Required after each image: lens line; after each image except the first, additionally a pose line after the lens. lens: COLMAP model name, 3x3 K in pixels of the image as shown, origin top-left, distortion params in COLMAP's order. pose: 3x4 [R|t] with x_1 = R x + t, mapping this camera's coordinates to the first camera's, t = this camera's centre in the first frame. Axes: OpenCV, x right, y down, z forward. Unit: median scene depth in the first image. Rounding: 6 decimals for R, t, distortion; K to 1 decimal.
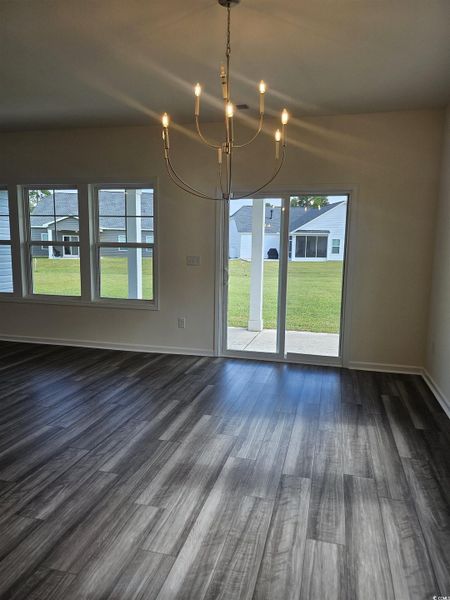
lens RADIAL K [[423.0, 0, 226.7], [0, 423.0, 295.1], [0, 0, 1]] dist [0.049202, -0.053107]
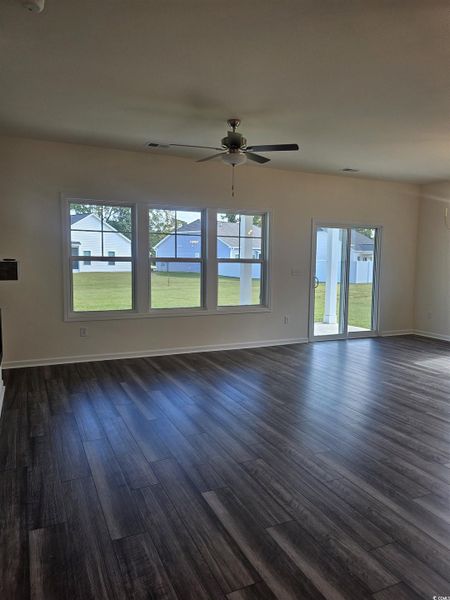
lens RADIAL K [[423.0, 0, 221.0], [0, 423.0, 301.0], [0, 0, 1]] dist [0.049202, -0.053107]
pose [[0.773224, -0.072392, 0.629988, -1.018890], [0.079644, 0.996682, 0.016777, -0.029567], [-0.629112, 0.037203, 0.776424, 0.113512]]
